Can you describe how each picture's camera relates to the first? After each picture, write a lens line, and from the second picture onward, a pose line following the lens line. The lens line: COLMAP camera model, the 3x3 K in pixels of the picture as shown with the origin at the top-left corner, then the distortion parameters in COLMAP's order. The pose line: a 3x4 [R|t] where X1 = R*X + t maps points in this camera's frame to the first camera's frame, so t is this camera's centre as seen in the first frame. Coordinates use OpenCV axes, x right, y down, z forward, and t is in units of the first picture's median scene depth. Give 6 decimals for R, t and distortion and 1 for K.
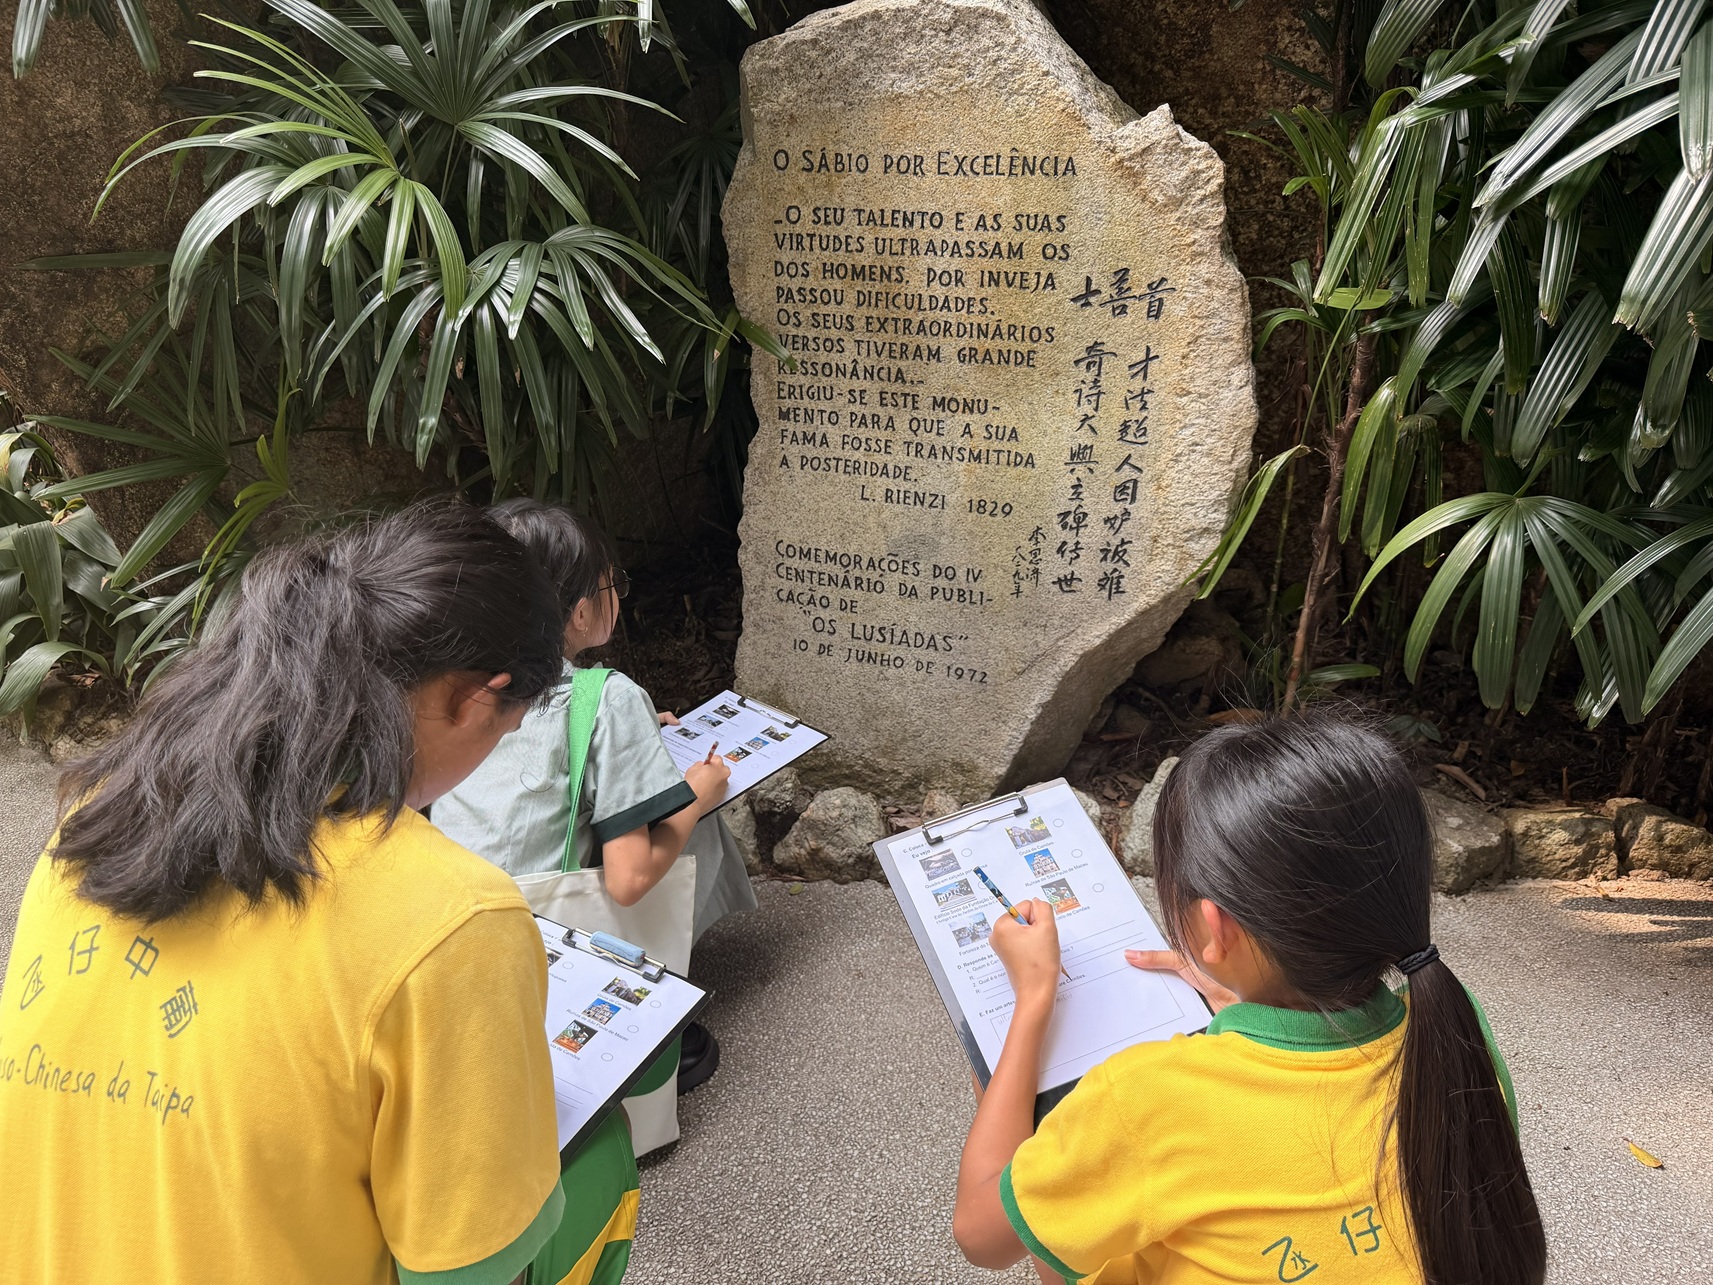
lens RADIAL K [[1140.5, 0, 863.1], [0, 1140.5, 669.2], [0, 0, 1]] dist [0.004611, -0.006298]
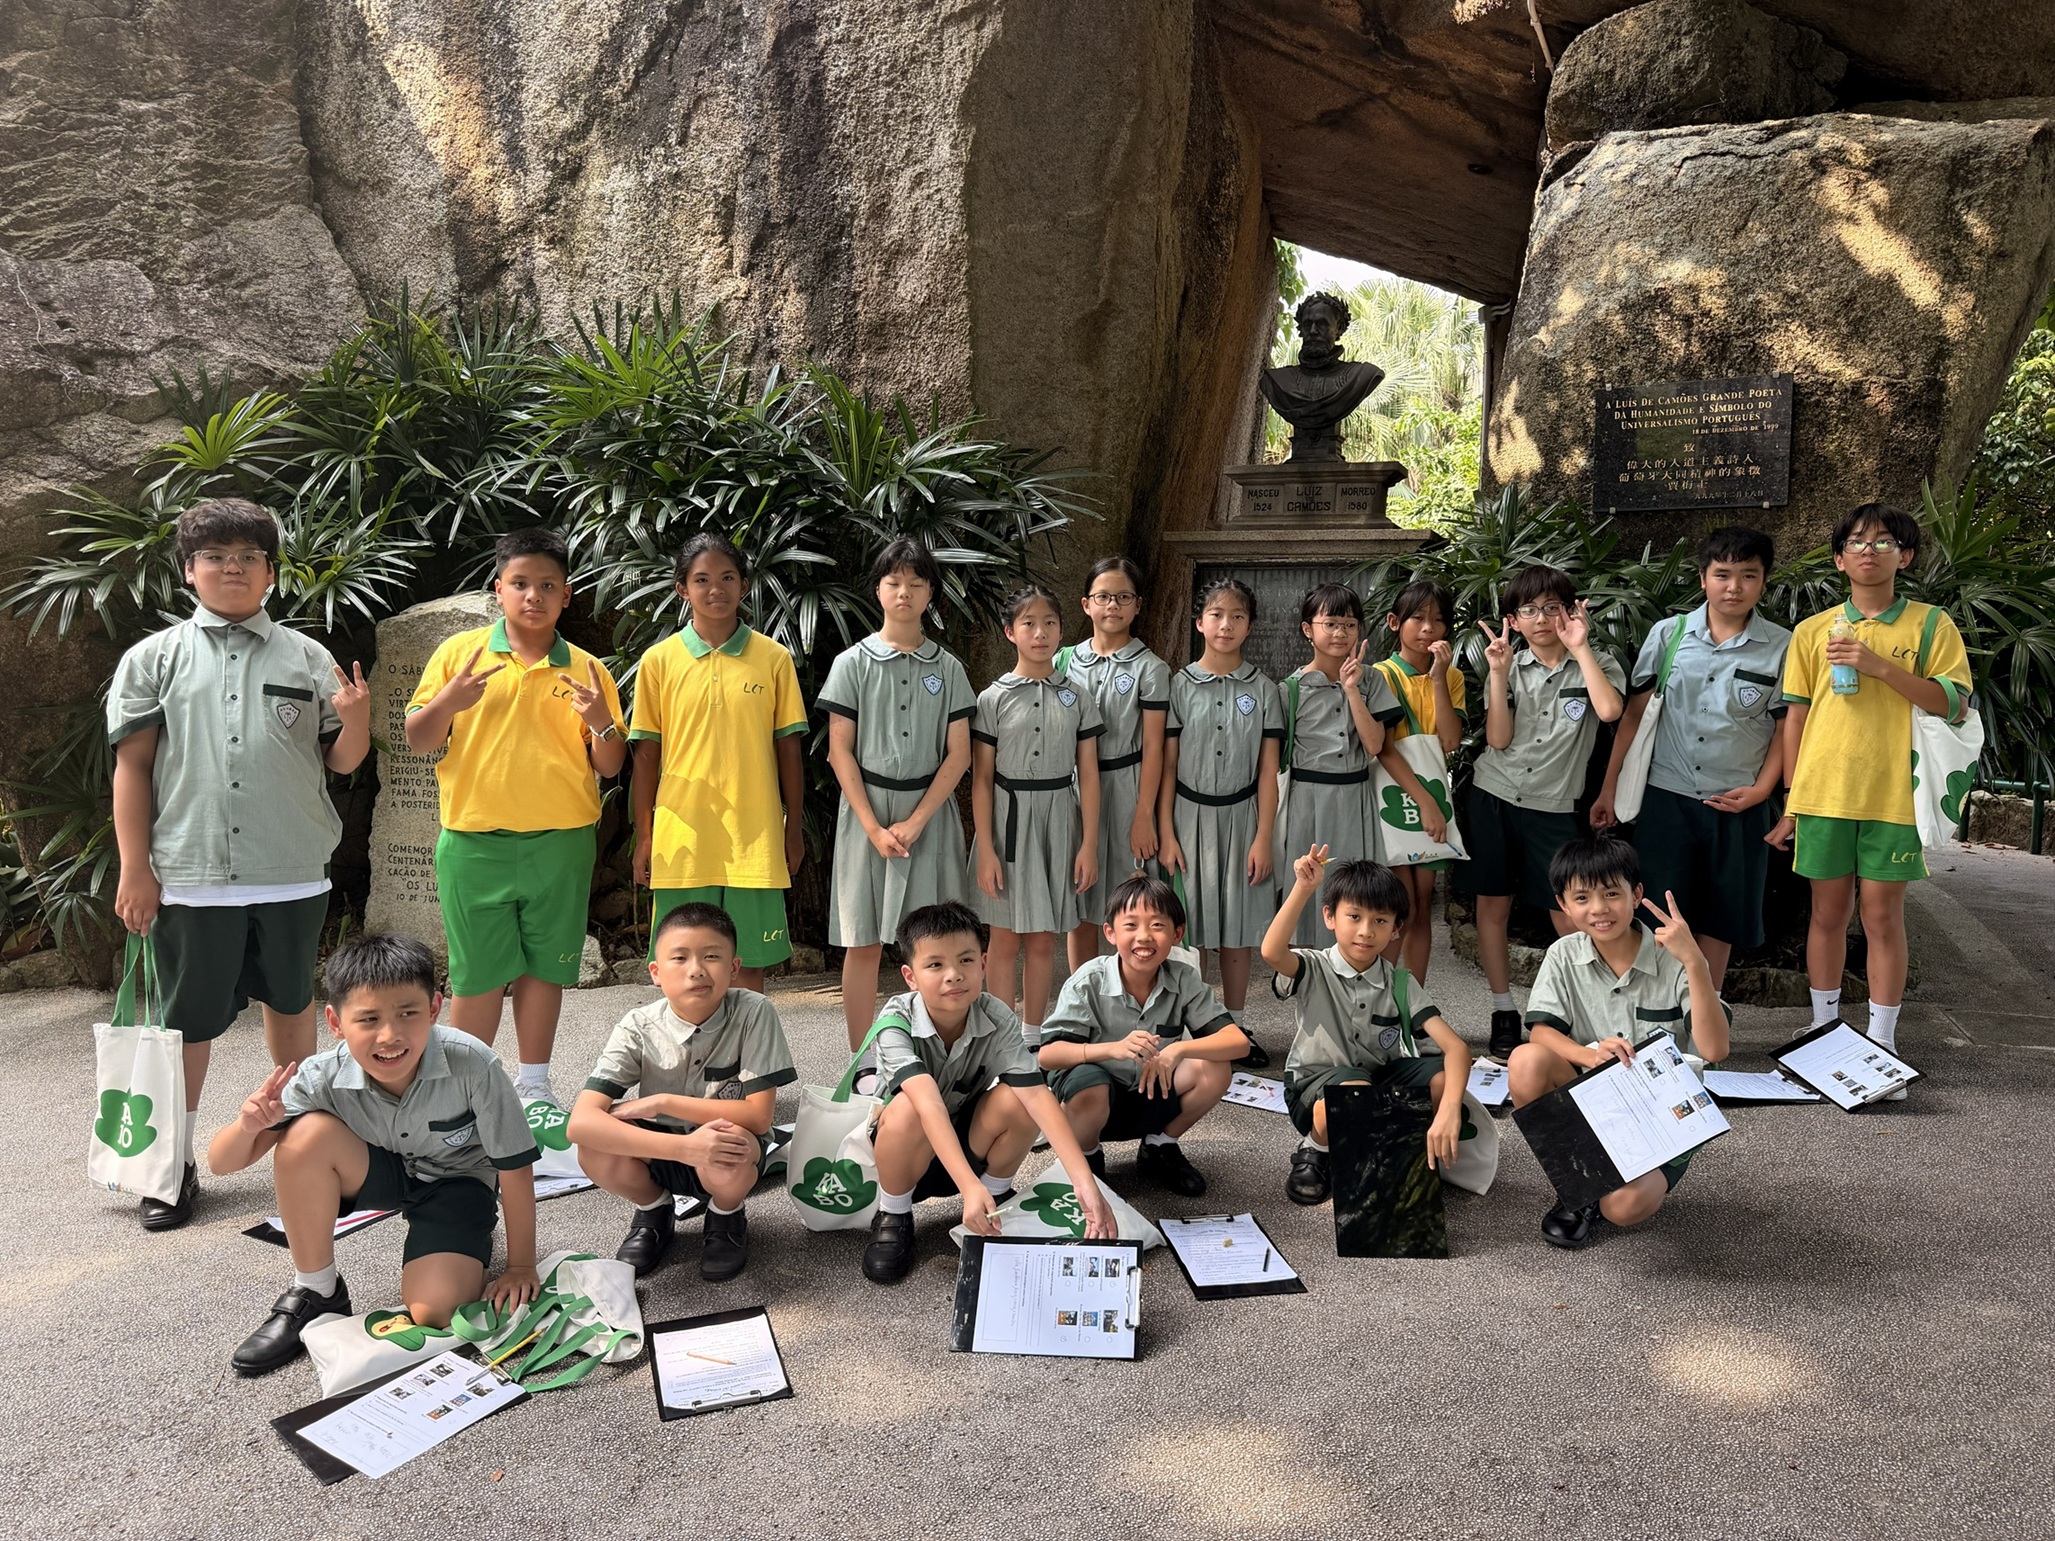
lens RADIAL K [[1434.5, 0, 1025.0], [0, 1434.5, 772.8], [0, 0, 1]] dist [0.019863, -0.028923]
pose [[0.971952, -0.007723, 0.235052, 0.458944], [0.074153, 0.958542, -0.275135, 0.600910], [-0.223182, 0.284848, 0.932229, -1.801823]]
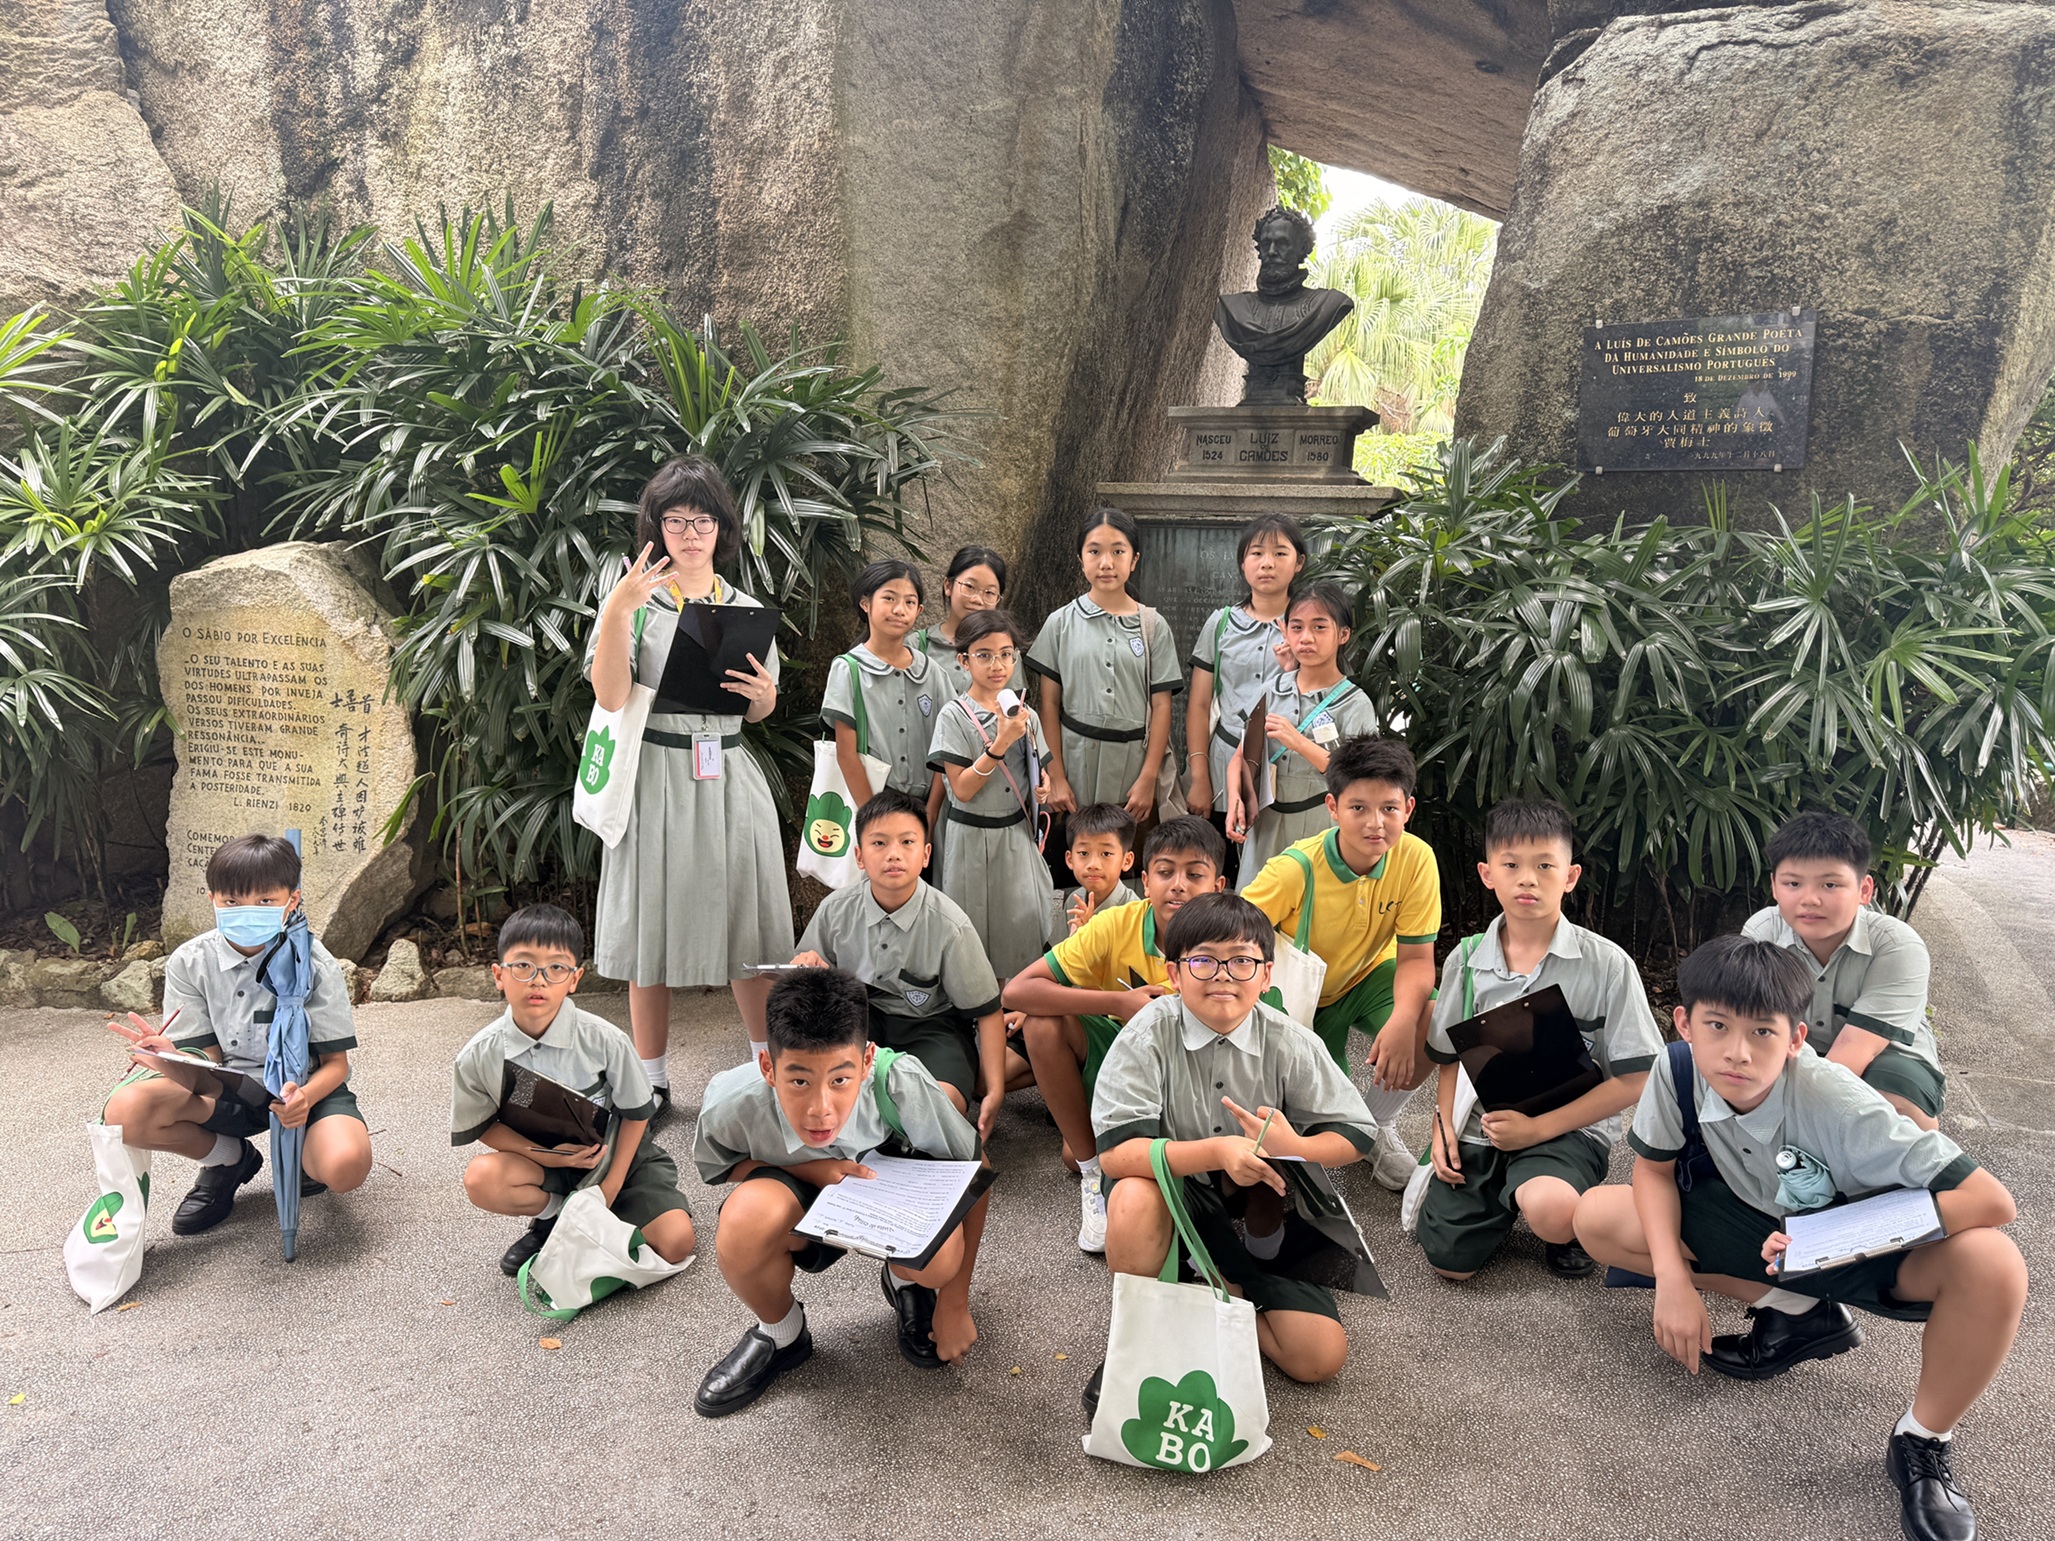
lens RADIAL K [[1456.6, 0, 1036.1], [0, 1456.6, 777.5], [0, 0, 1]] dist [0.003846, -0.004184]
pose [[0.976969, -0.000278, 0.213383, 0.800044], [0.050028, 0.972425, -0.227785, 0.427333], [-0.207435, 0.233214, 0.950043, -1.579751]]
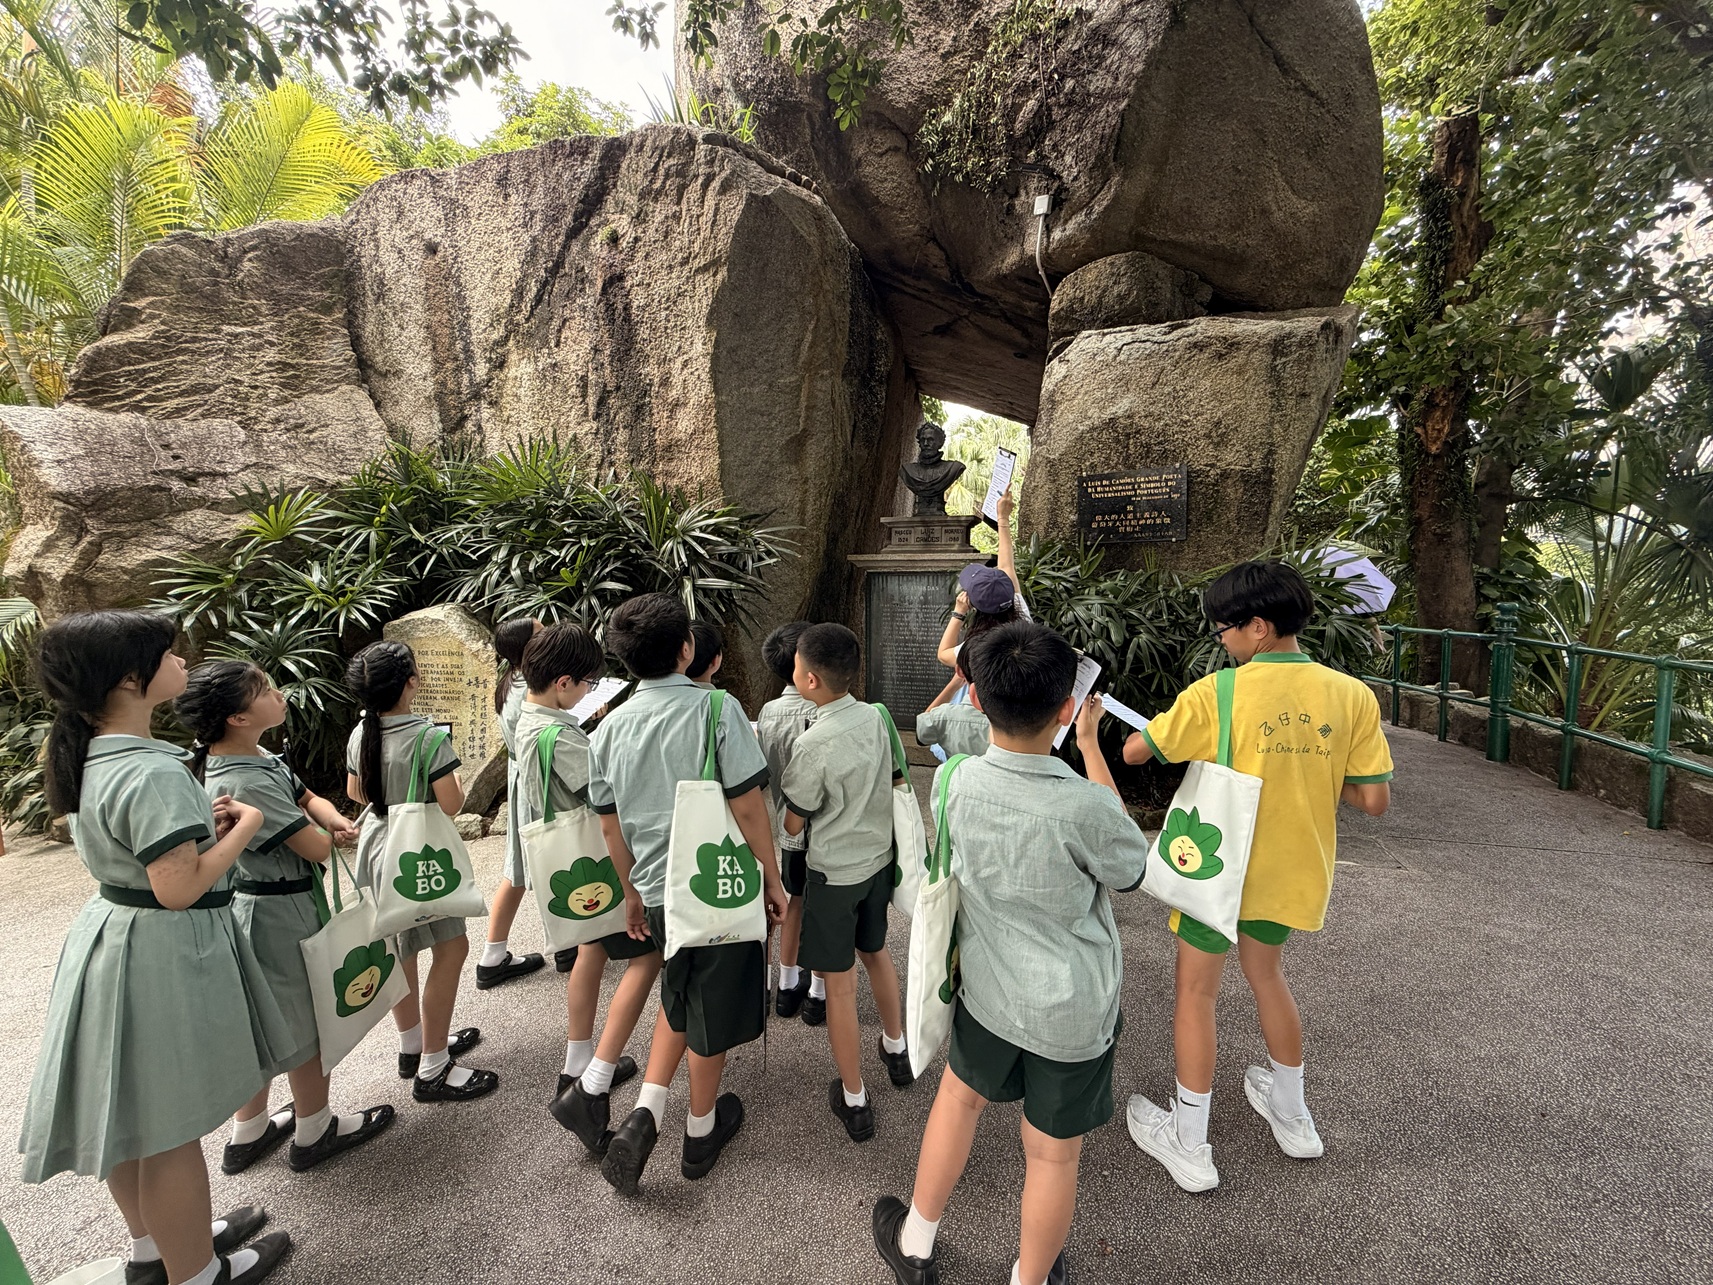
lens RADIAL K [[676.7, 0, 851.4], [0, 676.7, 645.1], [0, 0, 1]] dist [-0.002015, -0.000327]
pose [[0.966257, -0.032231, 0.255557, 0.830547], [0.105126, 0.955095, -0.277022, 0.323365], [-0.235152, 0.294540, 0.926256, -1.459555]]
